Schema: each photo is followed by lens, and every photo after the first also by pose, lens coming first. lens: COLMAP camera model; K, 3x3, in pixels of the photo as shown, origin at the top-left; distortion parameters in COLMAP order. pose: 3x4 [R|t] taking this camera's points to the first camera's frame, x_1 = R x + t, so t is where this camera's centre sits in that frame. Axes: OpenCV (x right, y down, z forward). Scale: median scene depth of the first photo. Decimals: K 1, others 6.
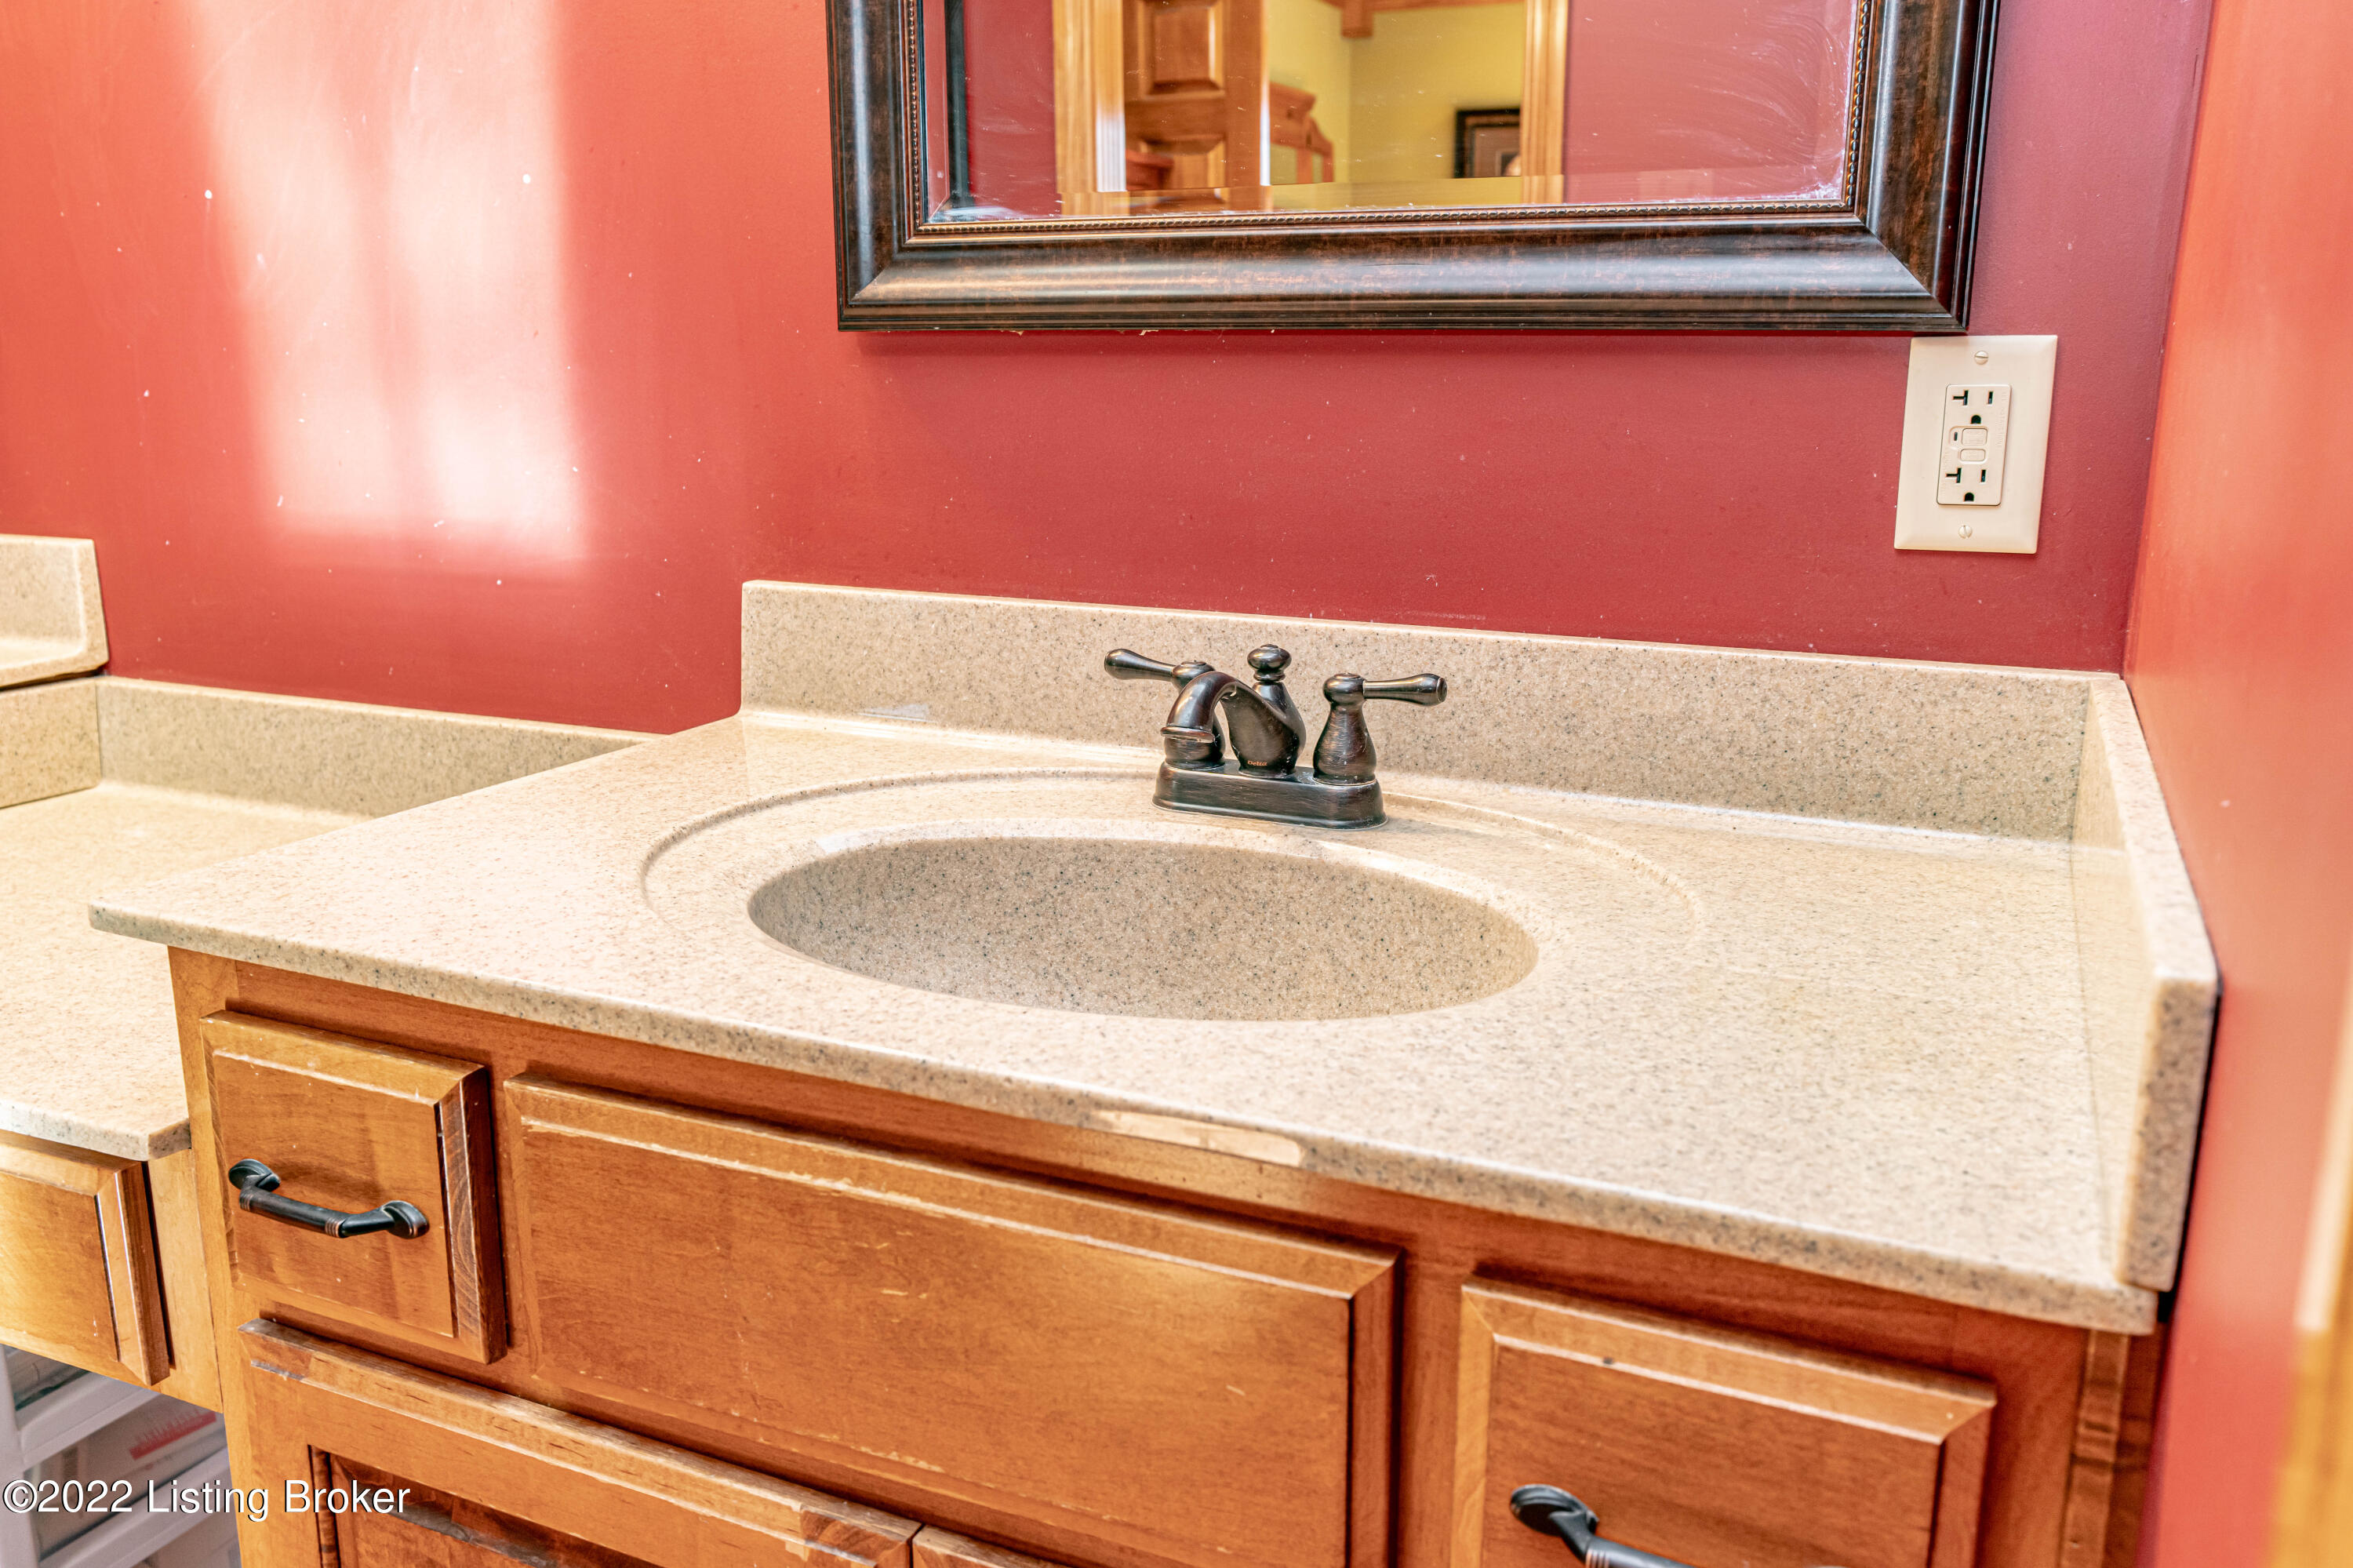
lens RADIAL K [[1848.8, 0, 1164.9], [0, 1848.8, 787.3], [0, 0, 1]] dist [0.007095, 0.001116]
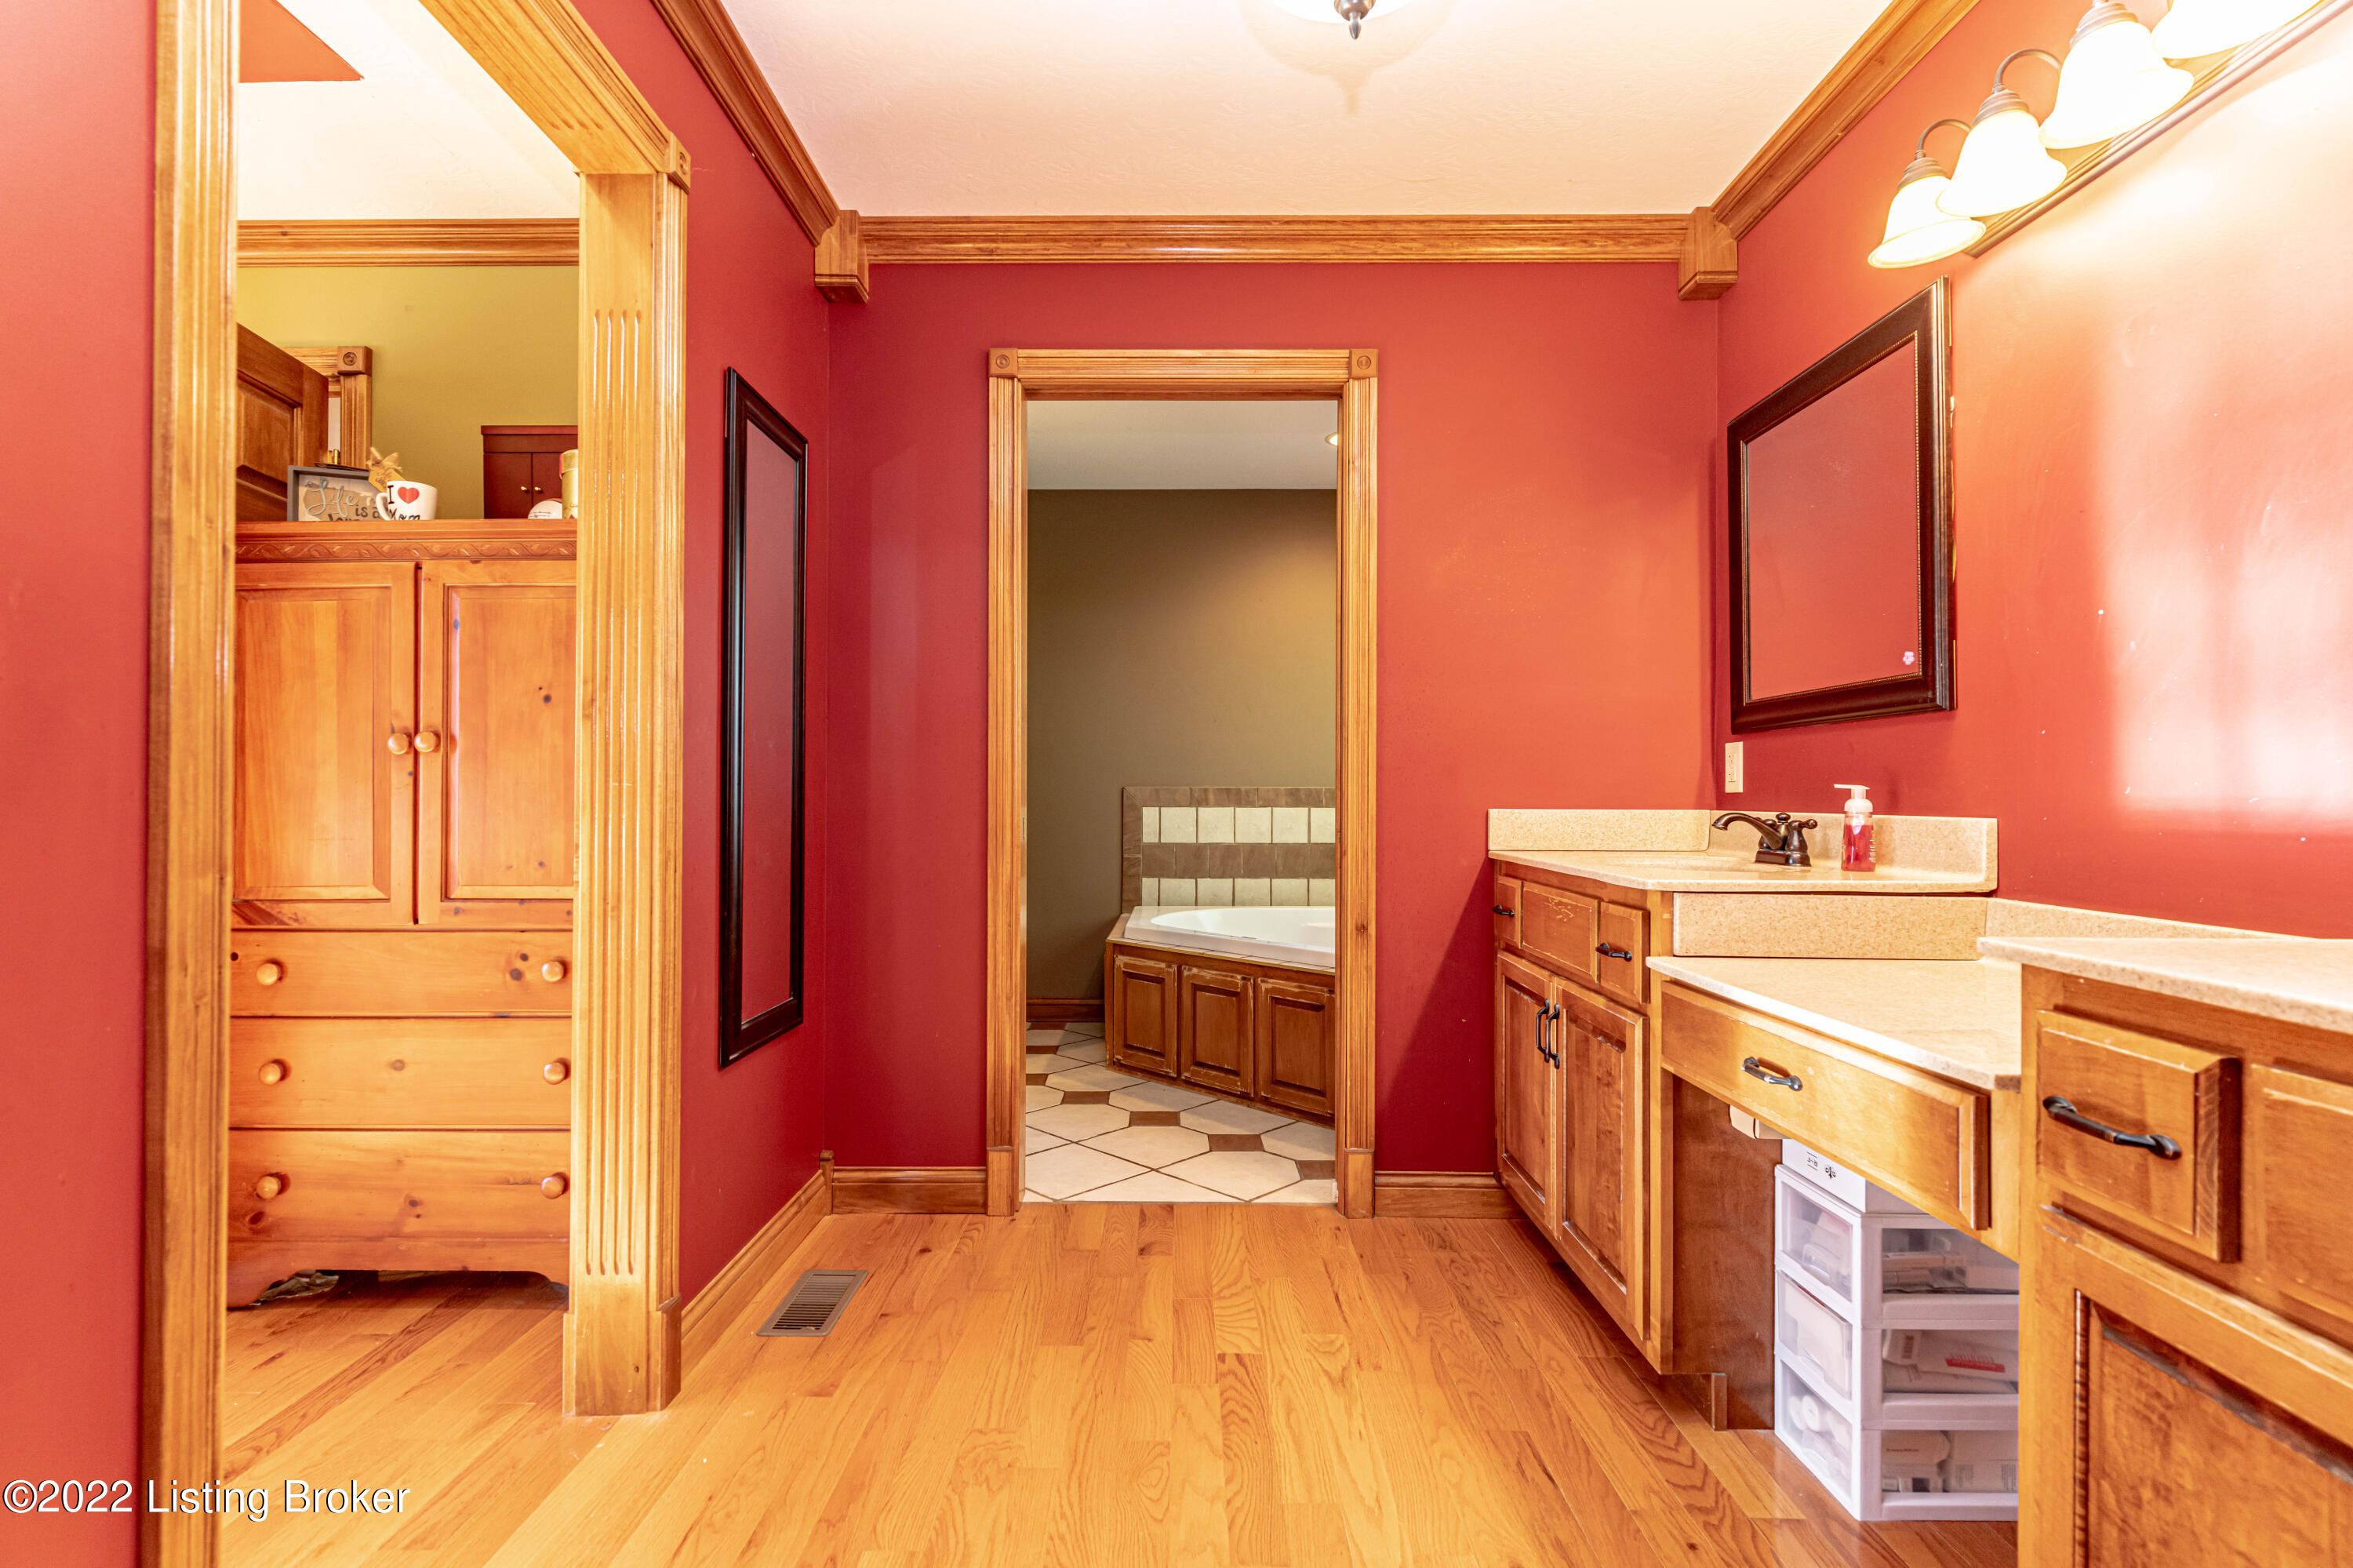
lens RADIAL K [[1117.6, 0, 1168.8], [0, 1117.6, 783.7], [0, 0, 1]] dist [0.002391, -0.000036]
pose [[0.407886, -0.006328, -0.913011, 0.119137], [-0.216152, 0.970880, -0.103294, 0.207178], [0.887078, 0.239482, 0.394640, -0.209260]]
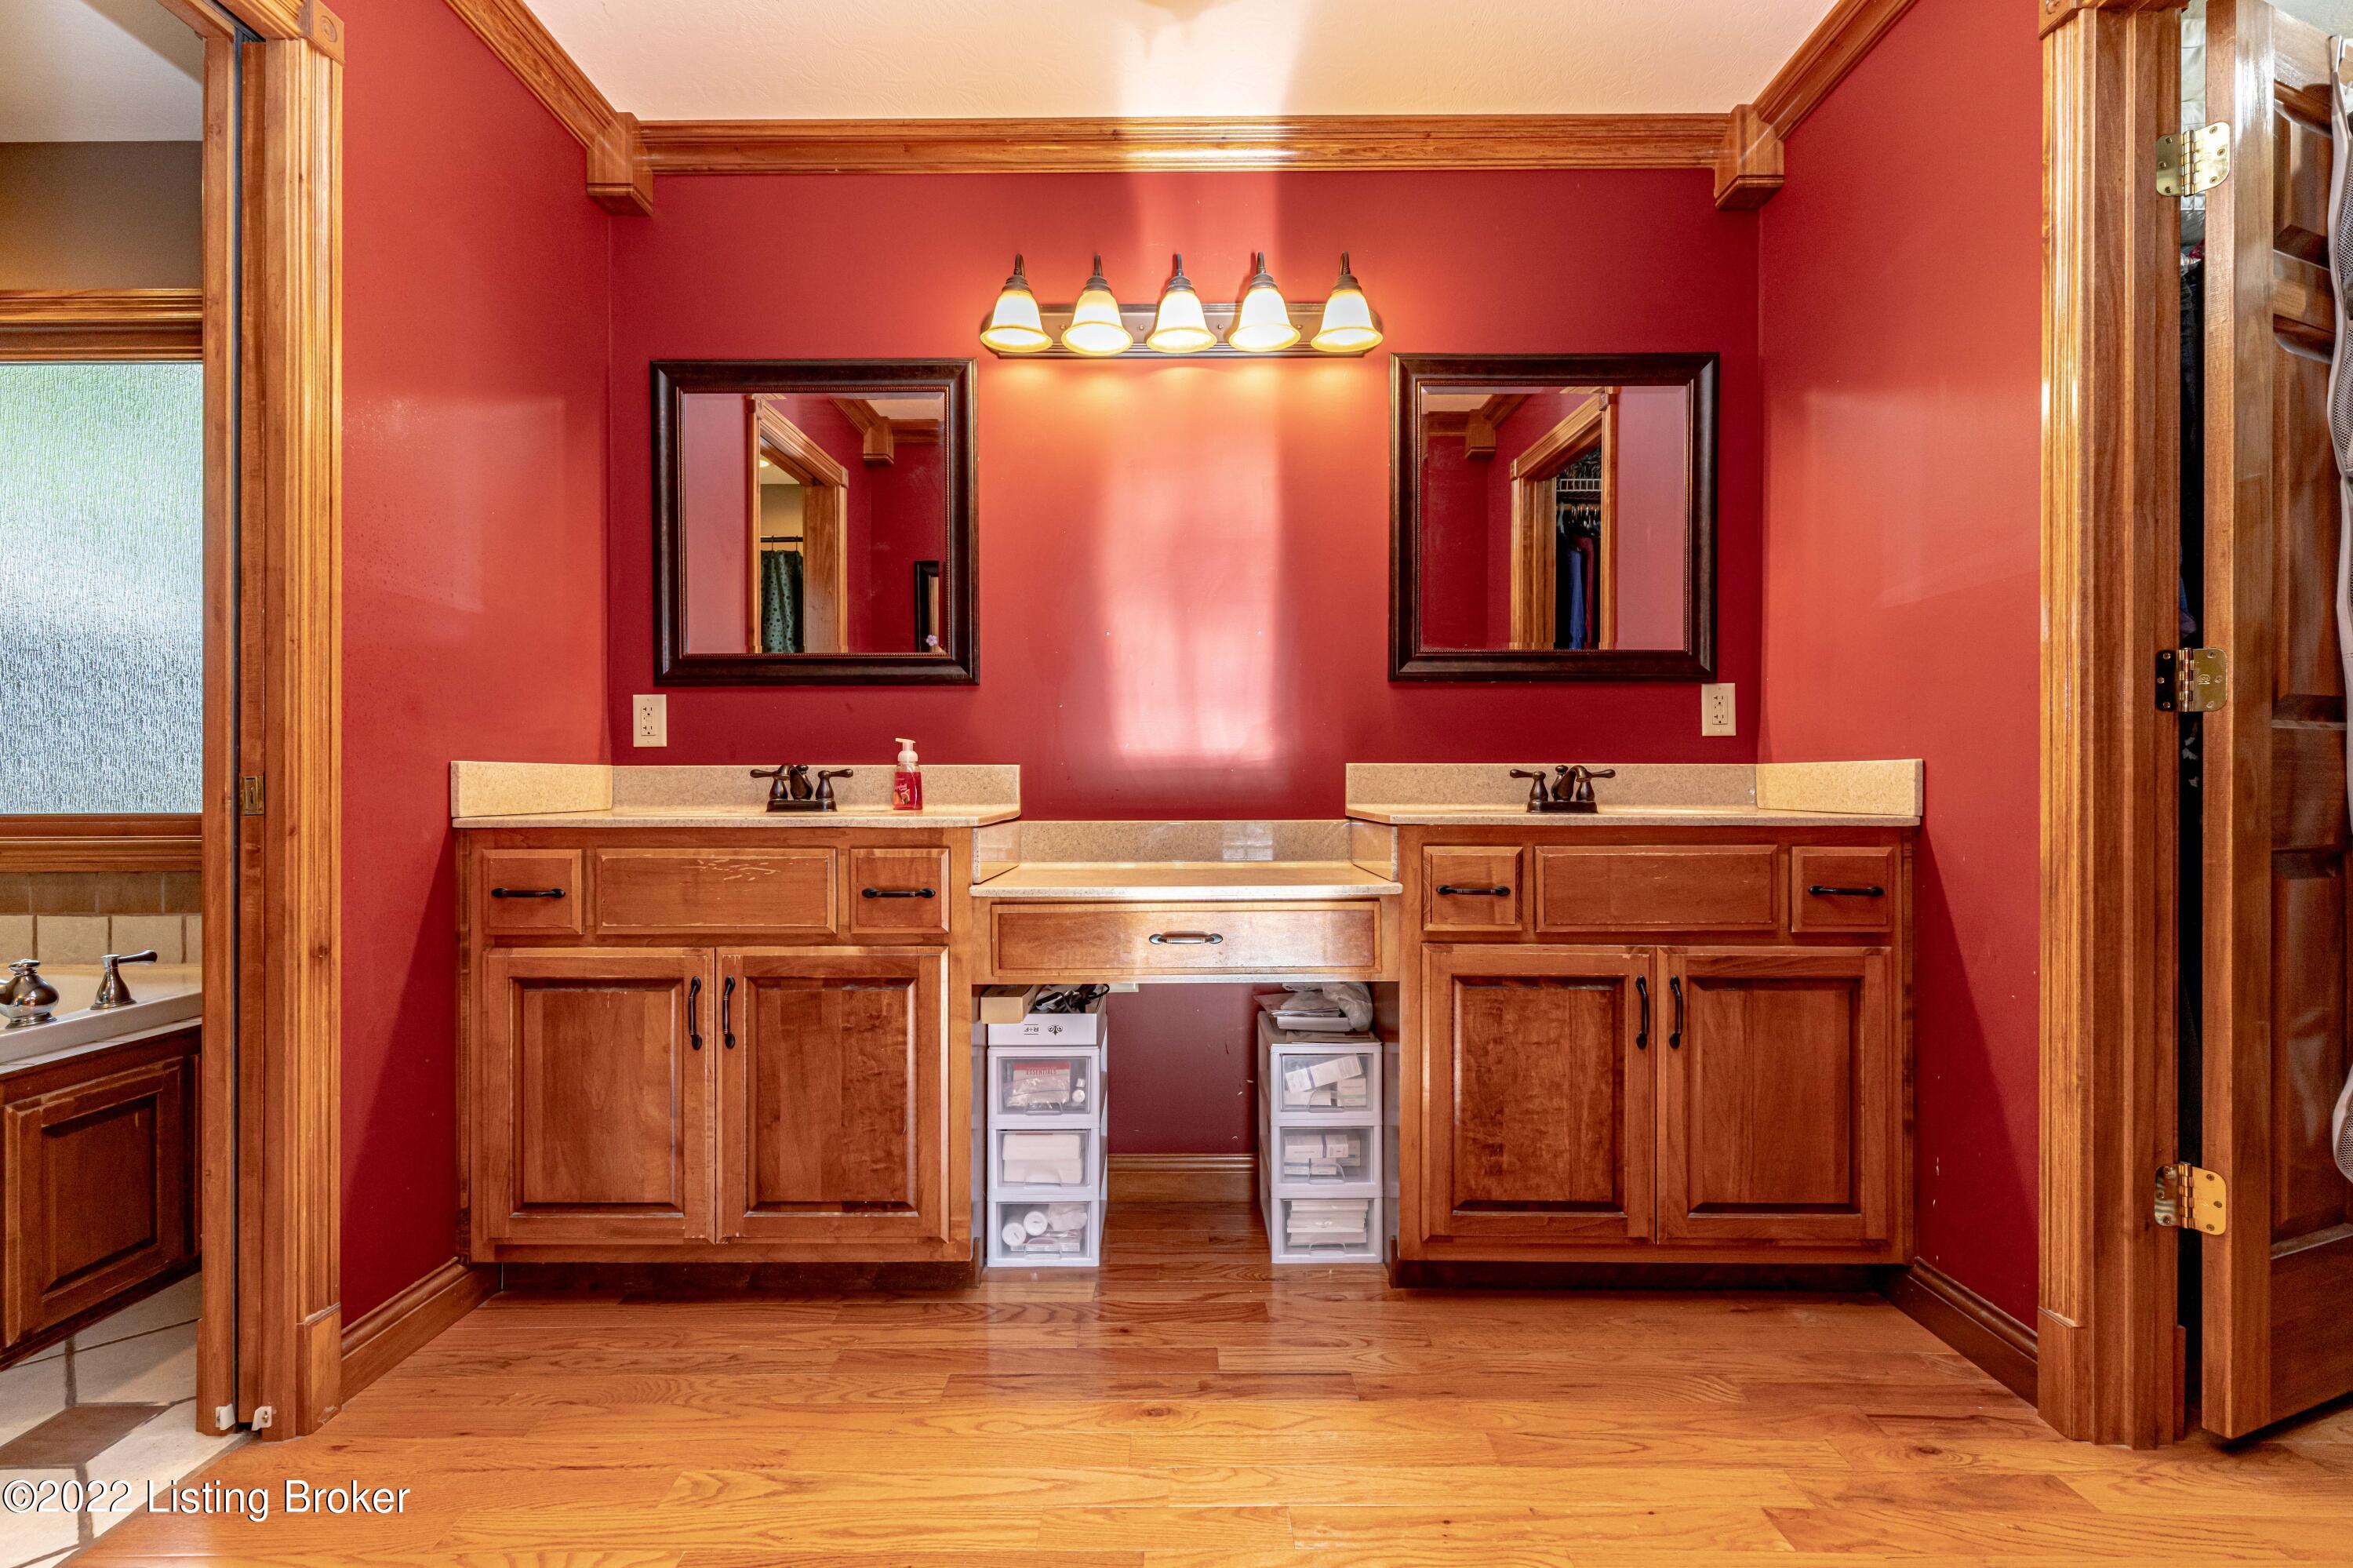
lens RADIAL K [[1117.6, 0, 1168.8], [0, 1117.6, 783.7], [0, 0, 1]] dist [0.002391, -0.000036]
pose [[0.909391, -0.002171, 0.415937, -1.892328], [0.098315, 0.972773, -0.209875, 0.415445], [-0.404157, 0.231751, 0.884844, -0.730480]]
